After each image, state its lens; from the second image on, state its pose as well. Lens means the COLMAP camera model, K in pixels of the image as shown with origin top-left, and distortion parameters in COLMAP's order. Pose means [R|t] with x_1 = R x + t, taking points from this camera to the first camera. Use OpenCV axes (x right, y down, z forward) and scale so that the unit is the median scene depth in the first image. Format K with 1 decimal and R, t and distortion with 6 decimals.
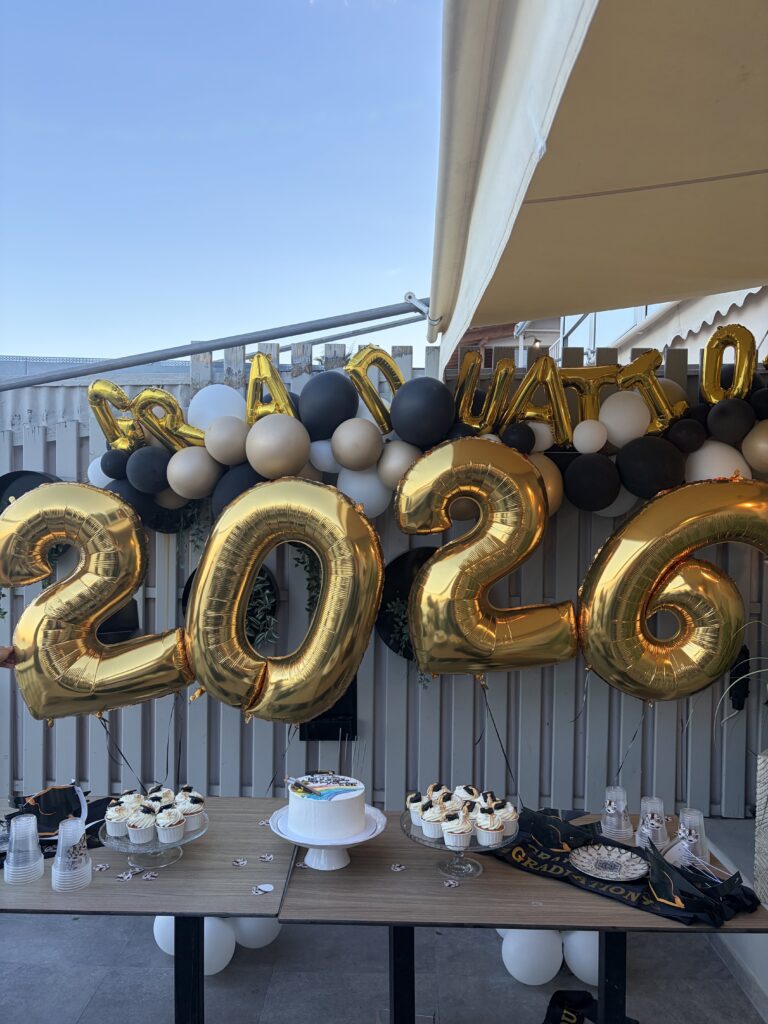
lens RADIAL K [[769.3, 0, 384.0], [0, 769.3, 512.0], [0, 0, 1]] dist [0.002983, -0.068159]
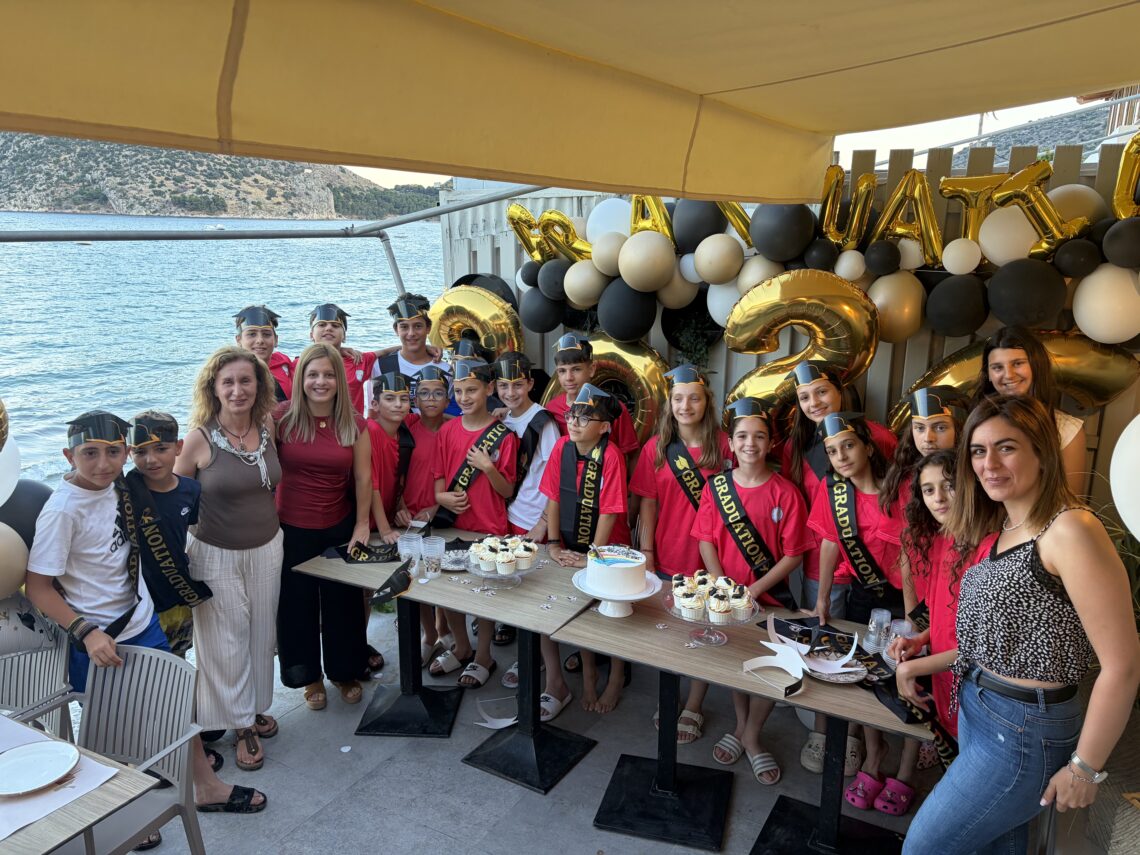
lens RADIAL K [[856.4, 0, 570.0], [0, 856.4, 427.5], [0, 0, 1]] dist [0.002983, -0.068159]
pose [[0.879047, 0.105874, -0.464830, 0.354521], [-0.012917, 0.979960, 0.198778, -0.094846], [0.476560, -0.168731, 0.862798, -0.160394]]
